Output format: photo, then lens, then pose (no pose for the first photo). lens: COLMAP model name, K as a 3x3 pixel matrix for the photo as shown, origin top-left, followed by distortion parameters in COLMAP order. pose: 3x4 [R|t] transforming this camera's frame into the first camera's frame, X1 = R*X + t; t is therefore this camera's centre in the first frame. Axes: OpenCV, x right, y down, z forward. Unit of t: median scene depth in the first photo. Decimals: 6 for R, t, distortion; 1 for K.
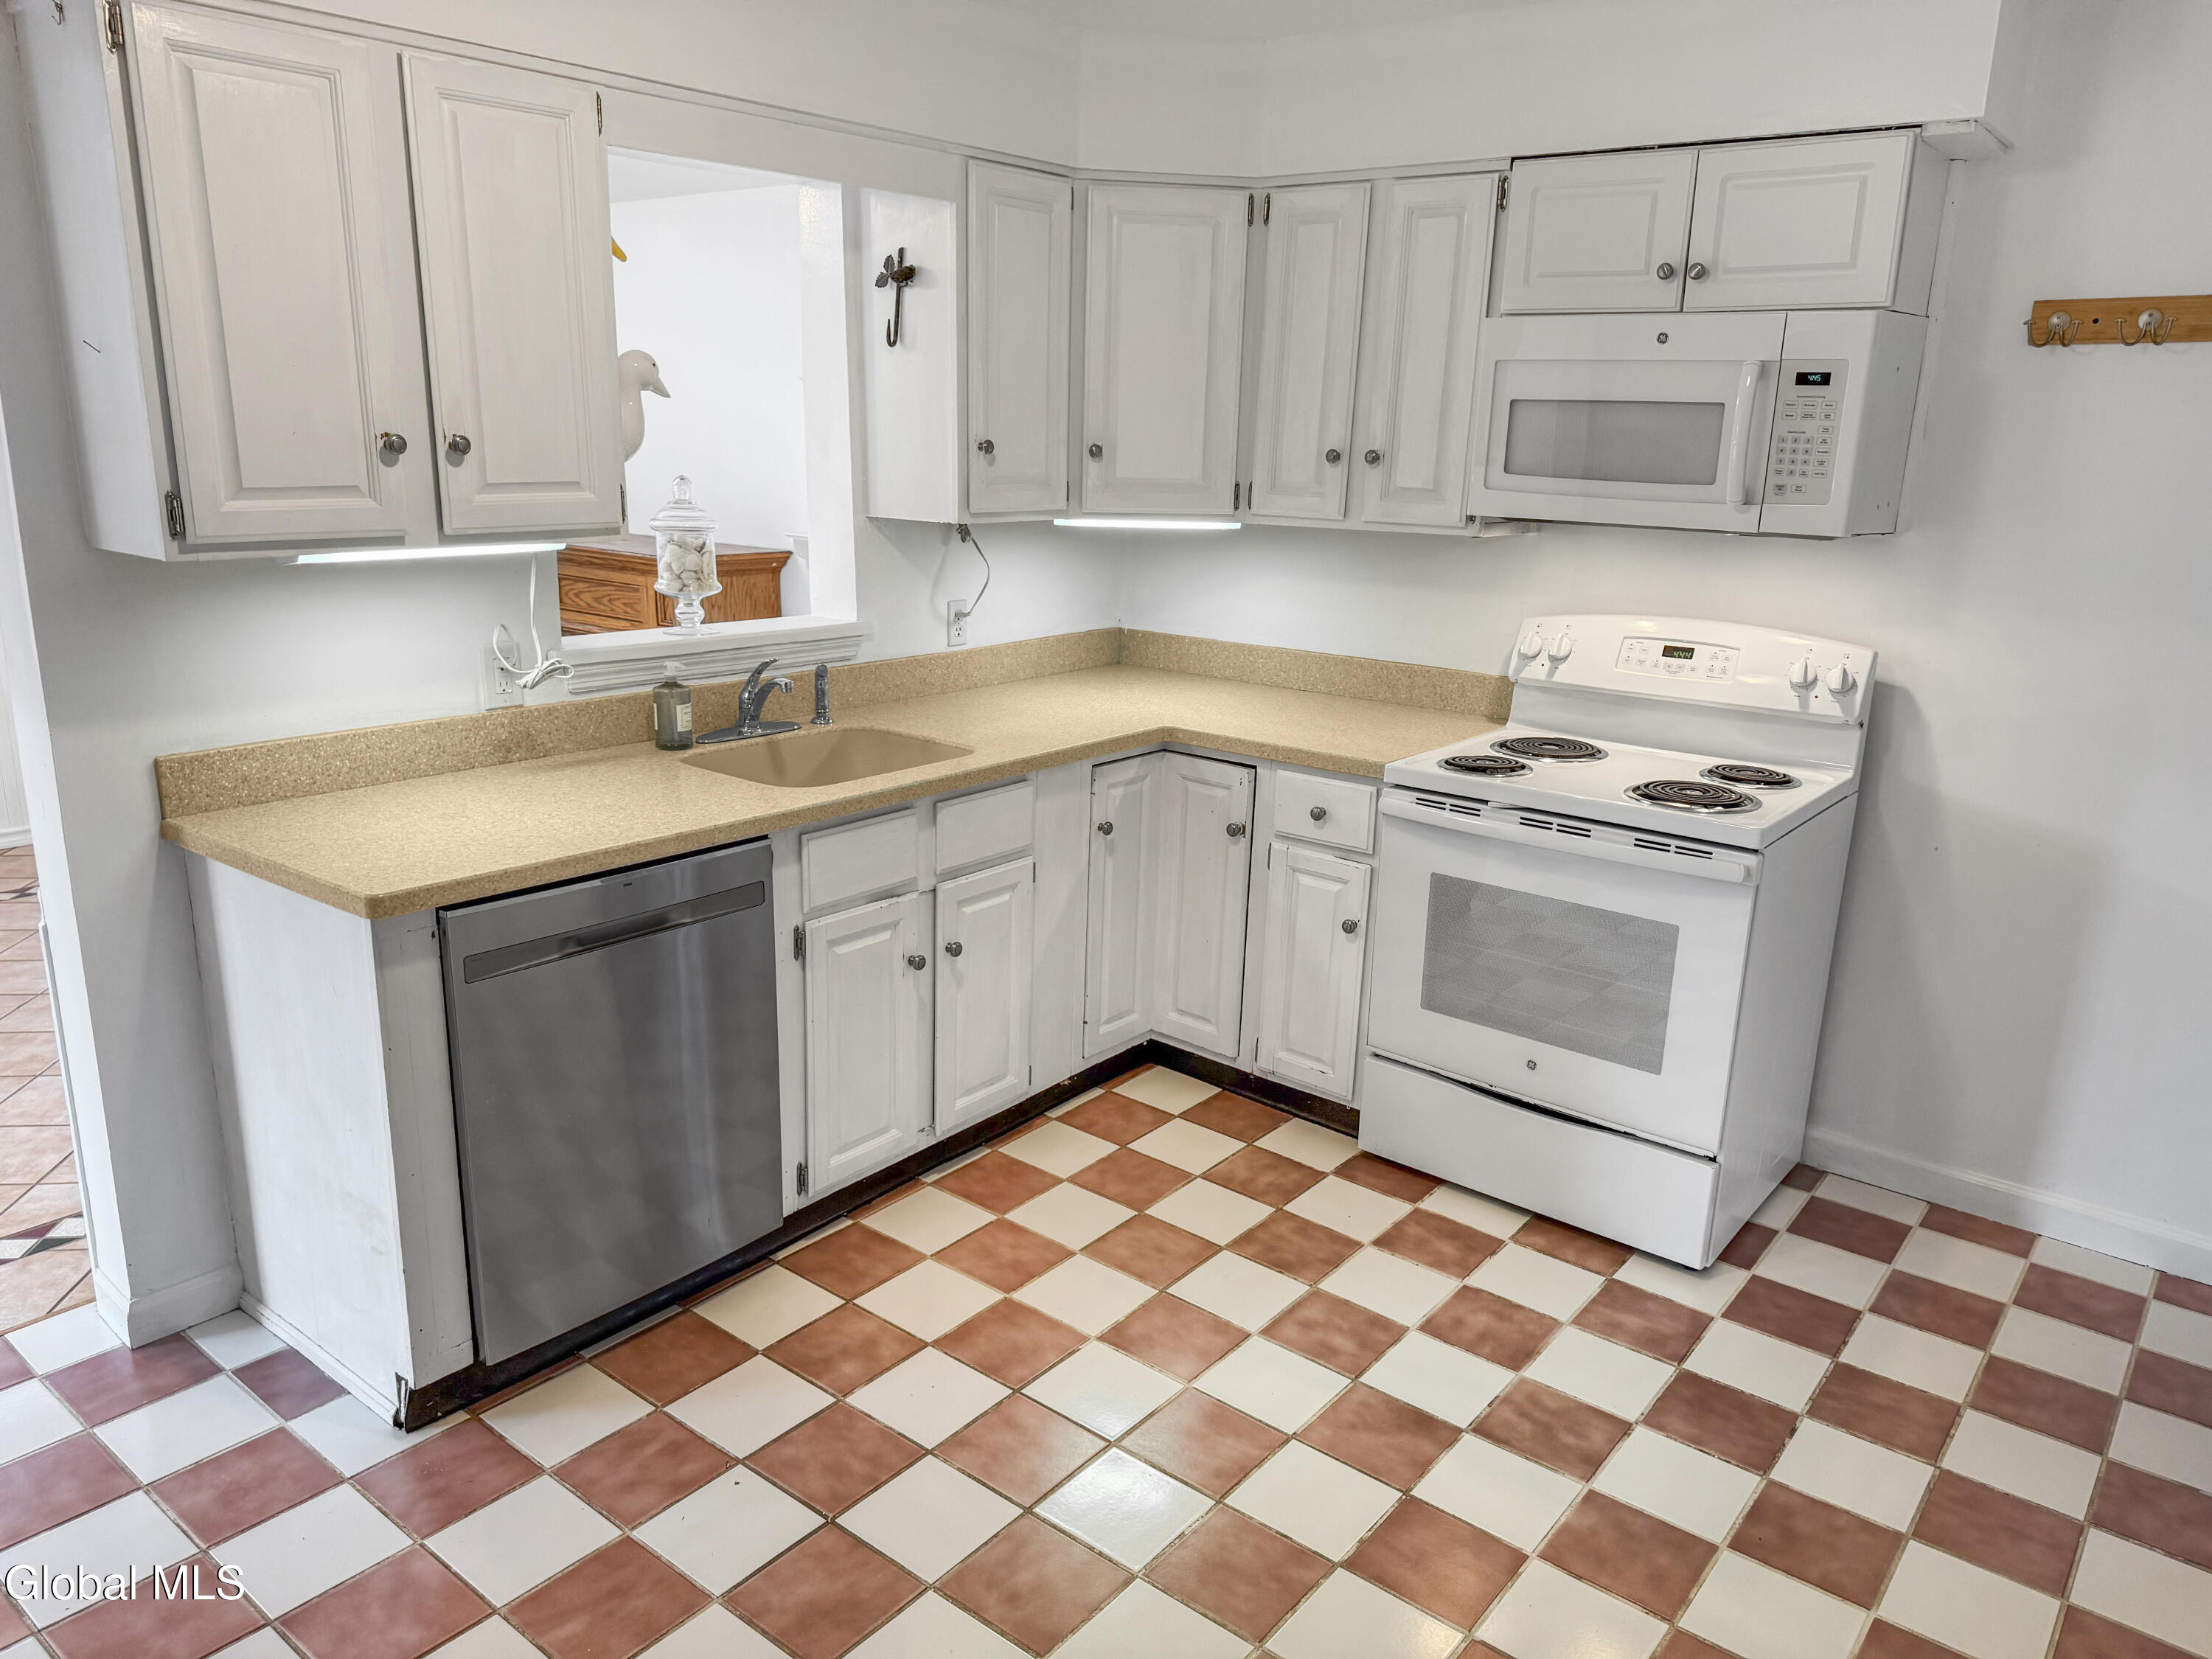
lens RADIAL K [[1563.3, 0, 1100.6], [0, 1563.3, 835.8], [0, 0, 1]] dist [0.134275, -0.198889]
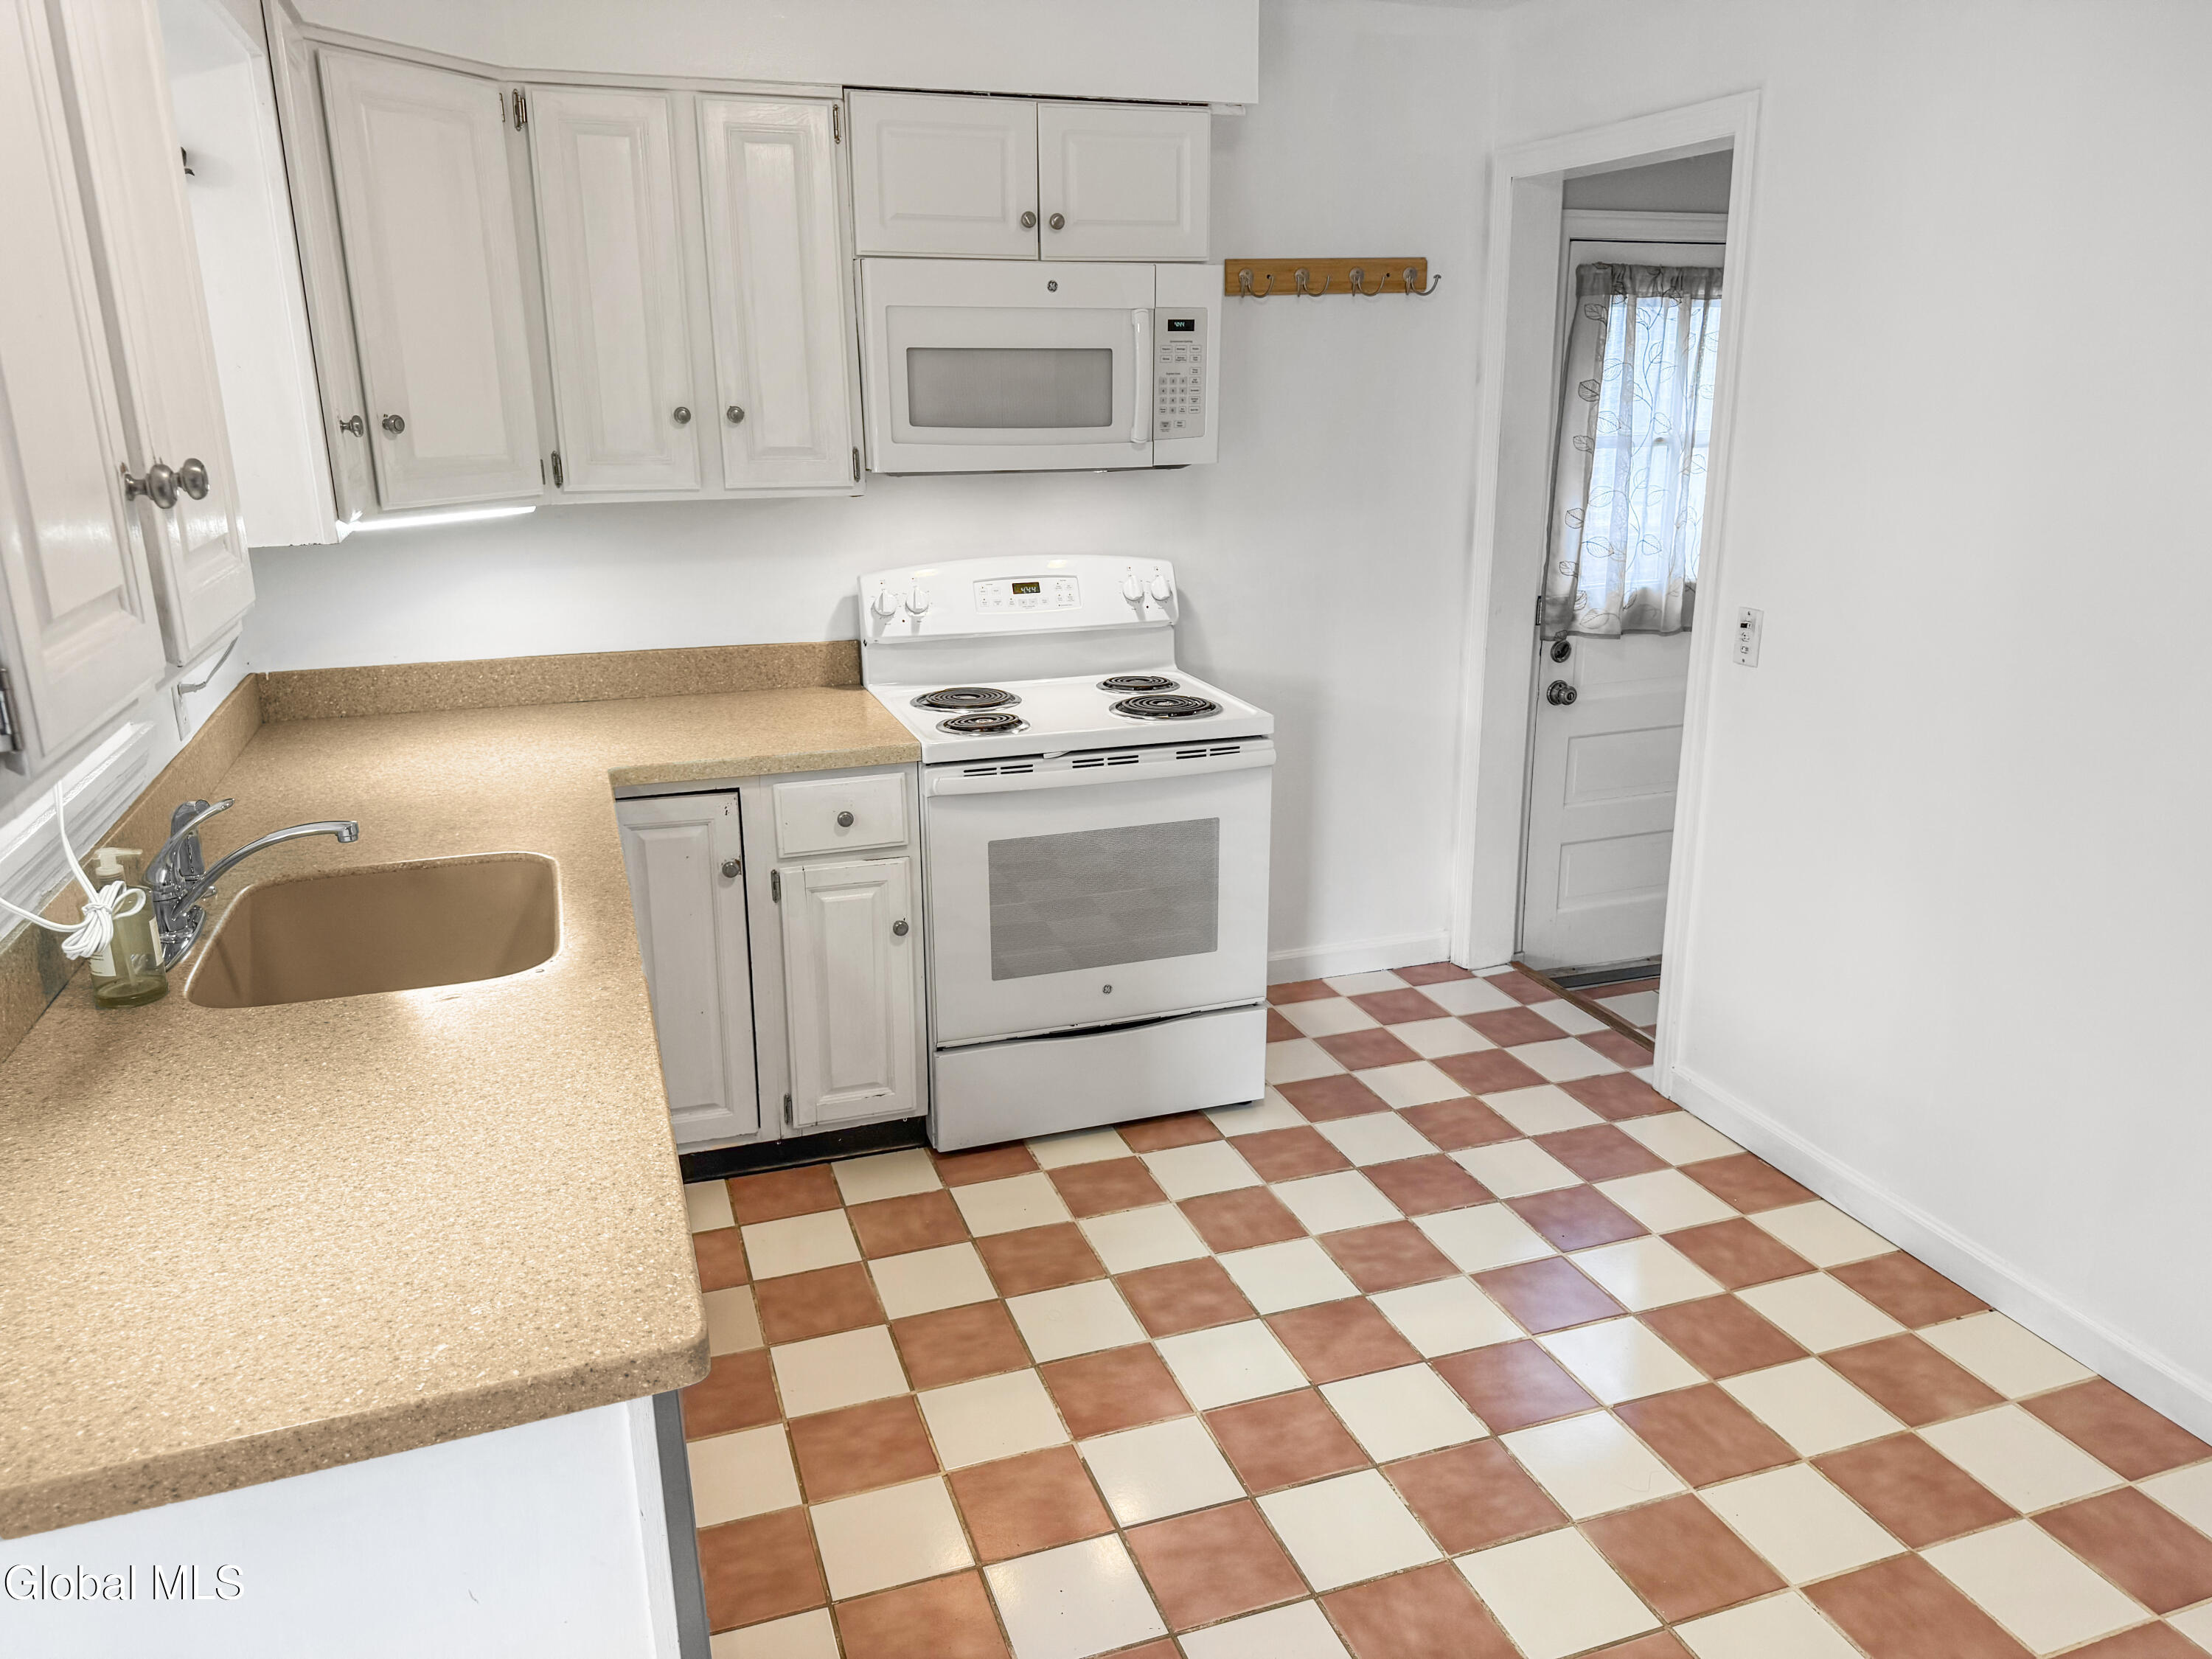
lens RADIAL K [[1562.9, 0, 1106.0], [0, 1562.9, 829.5], [0, 0, 1]] dist [0.230638, -0.481571]
pose [[0.527176, -0.267383, 0.806593, -0.534759], [0.242826, 0.957026, 0.158543, -0.120828], [-0.814322, 0.112282, 0.569449, 0.391552]]
